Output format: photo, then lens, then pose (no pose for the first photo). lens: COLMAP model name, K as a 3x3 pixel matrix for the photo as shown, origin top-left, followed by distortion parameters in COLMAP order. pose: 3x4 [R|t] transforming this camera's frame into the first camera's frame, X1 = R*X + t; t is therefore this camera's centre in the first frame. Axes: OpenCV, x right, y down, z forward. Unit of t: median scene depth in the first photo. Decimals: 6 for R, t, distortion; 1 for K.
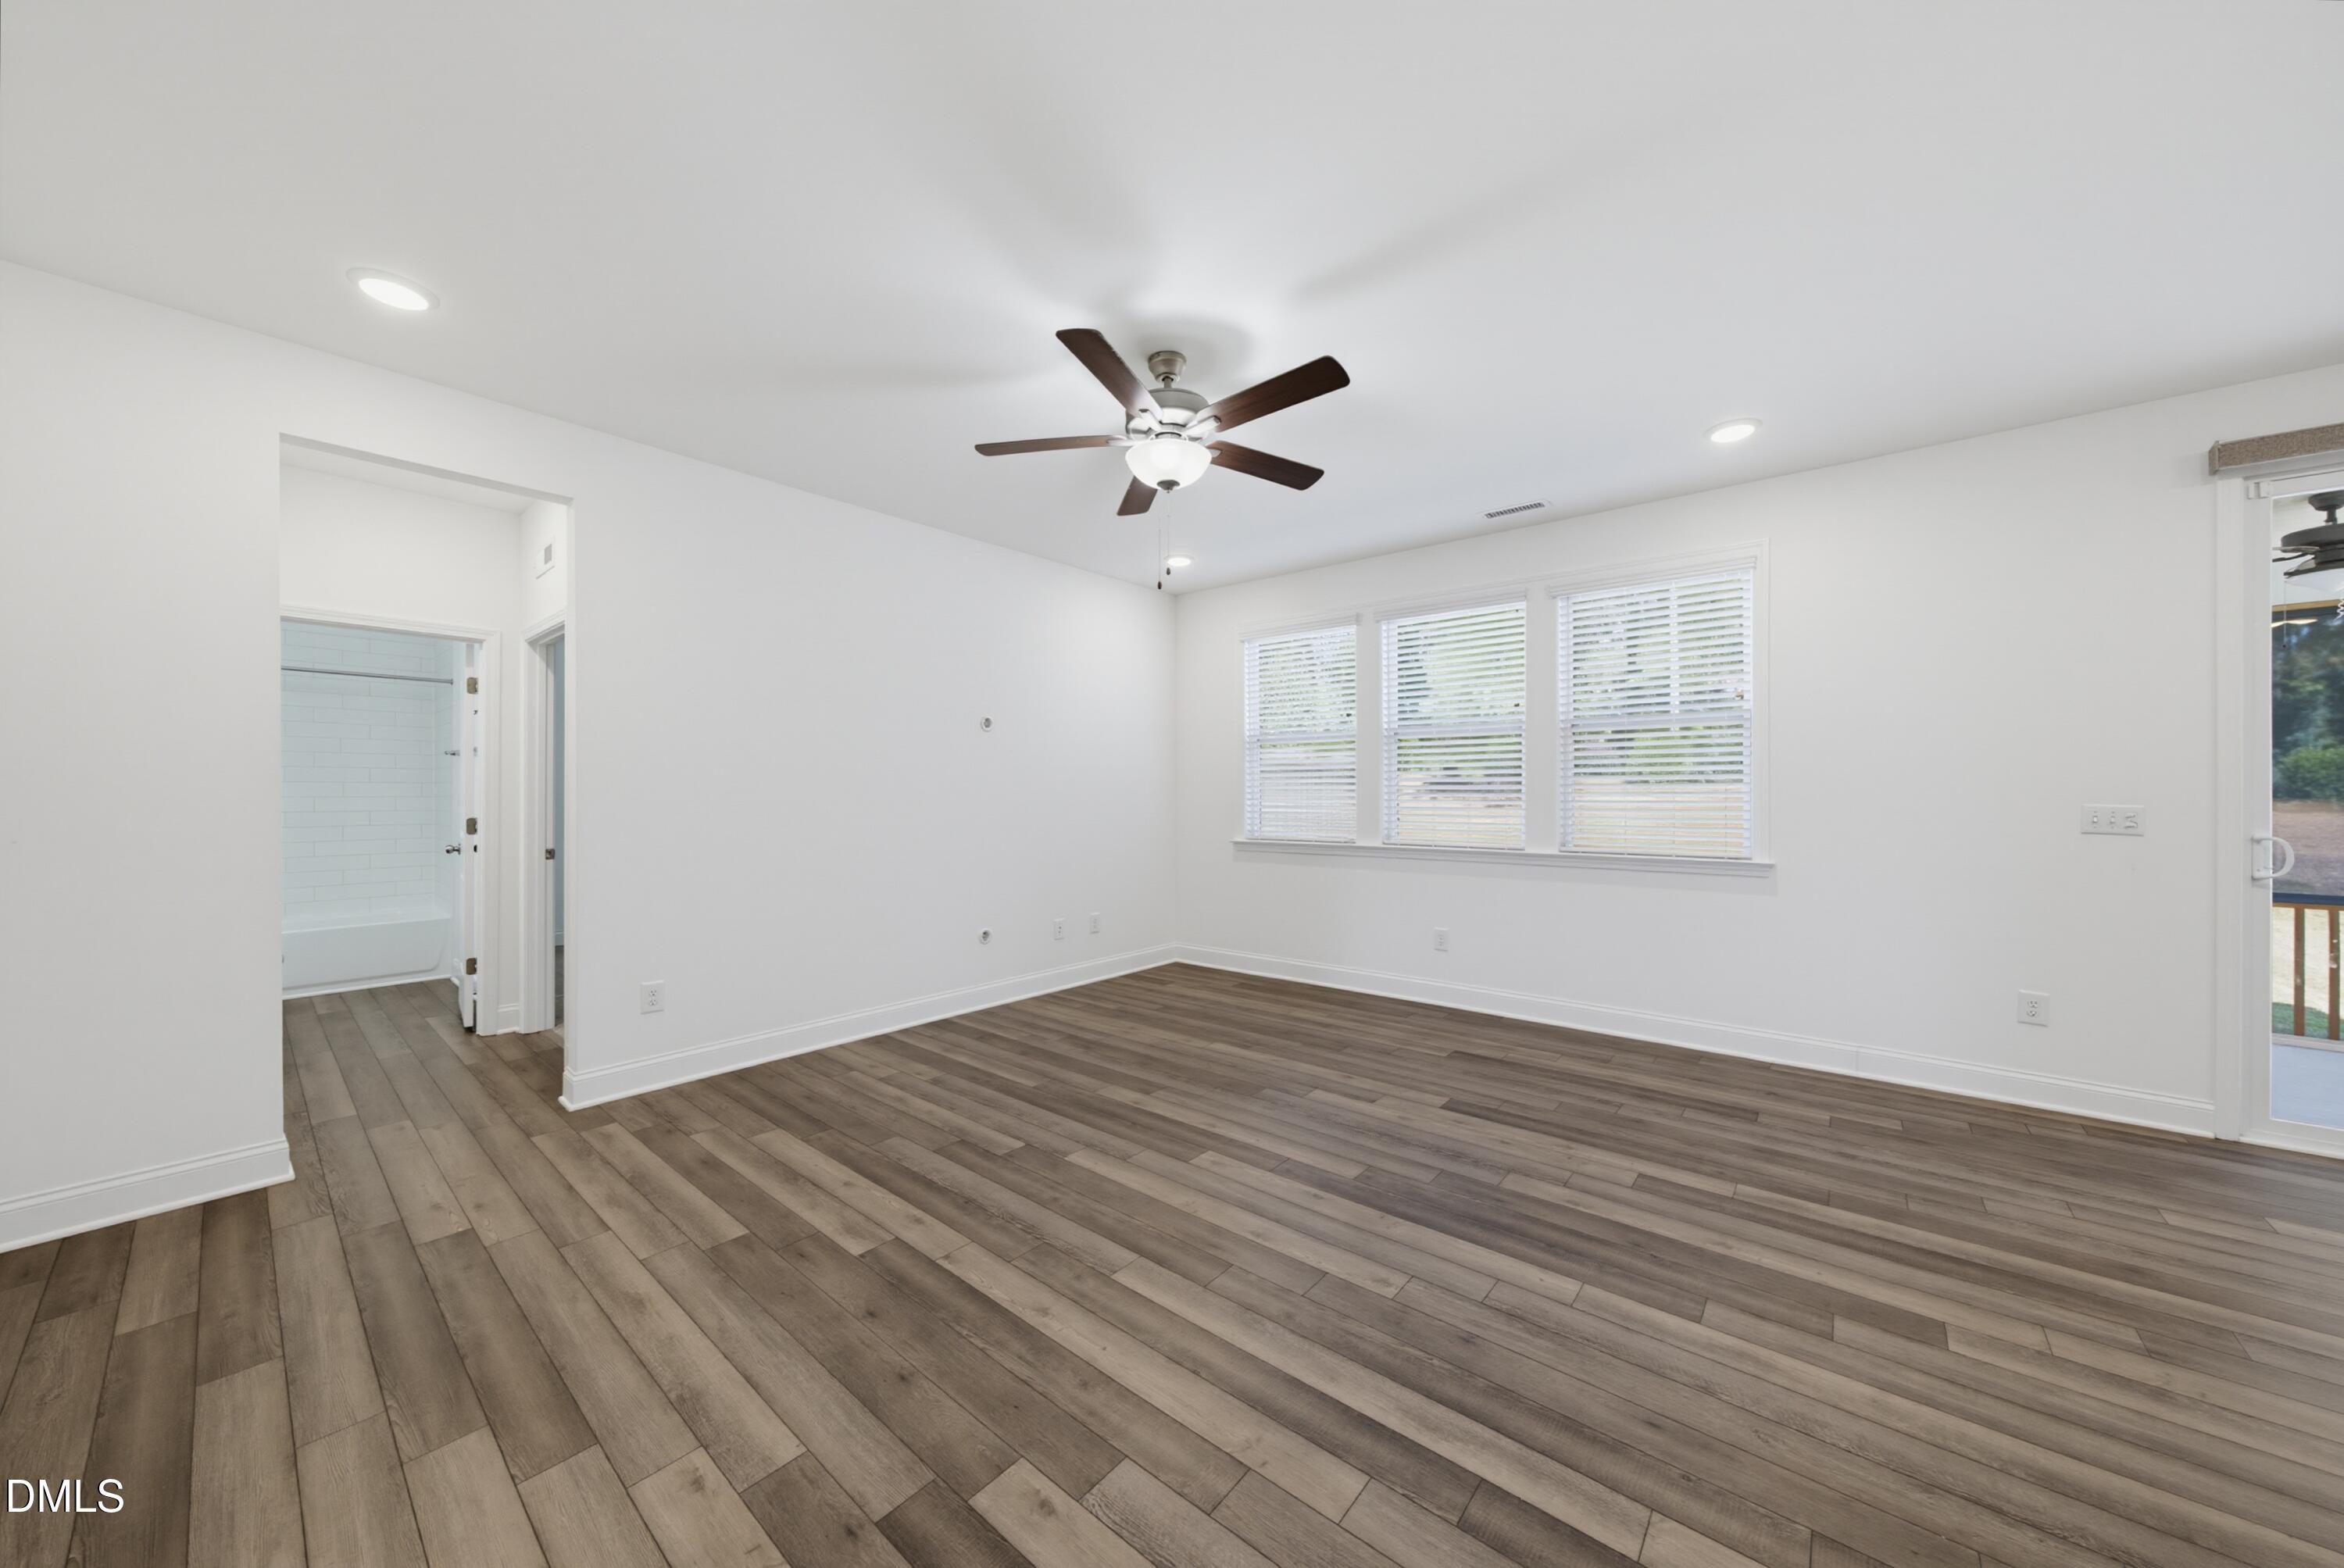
lens RADIAL K [[801.6, 0, 1203.0], [0, 801.6, 790.3], [0, 0, 1]] dist [-0.012983, 0.004041]
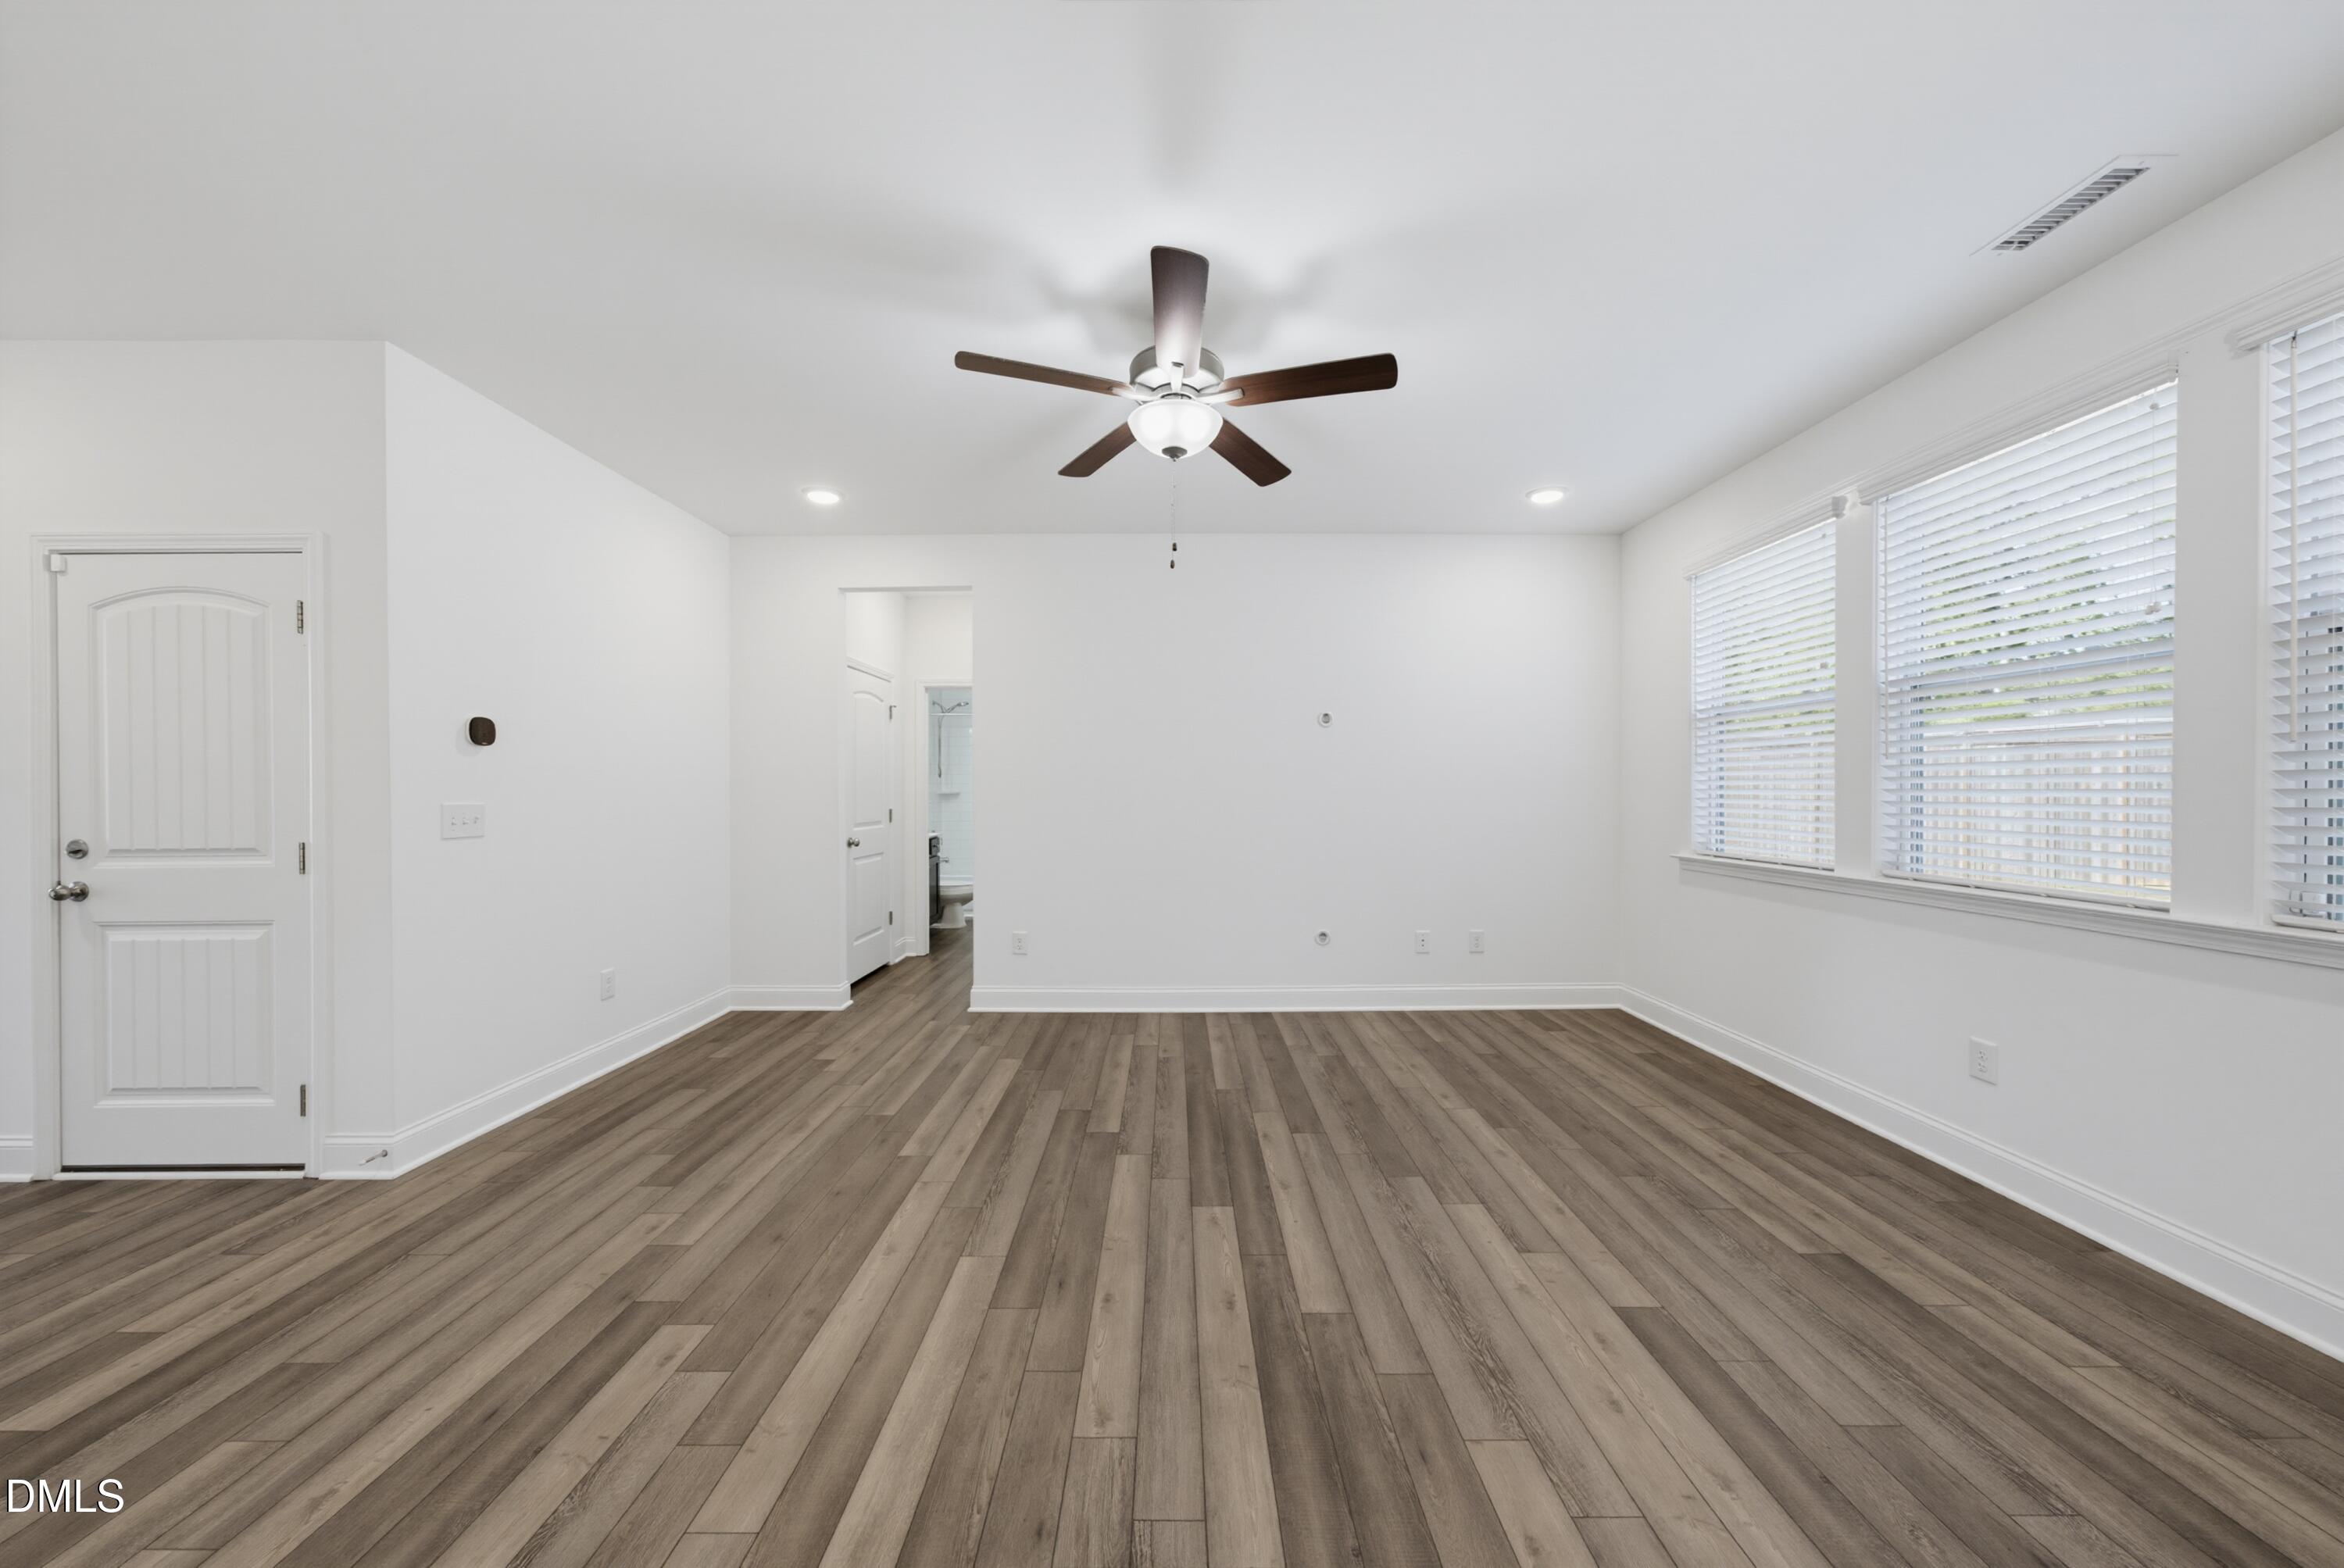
lens RADIAL K [[801.6, 0, 1162.3], [0, 801.6, 791.1], [0, 0, 1]] dist [-0.012983, 0.004041]
pose [[0.629715, -0.002225, -0.776823, 0.573122], [0.006749, 0.999974, 0.002606, -0.000234], [0.776797, -0.006883, 0.629714, 0.367453]]
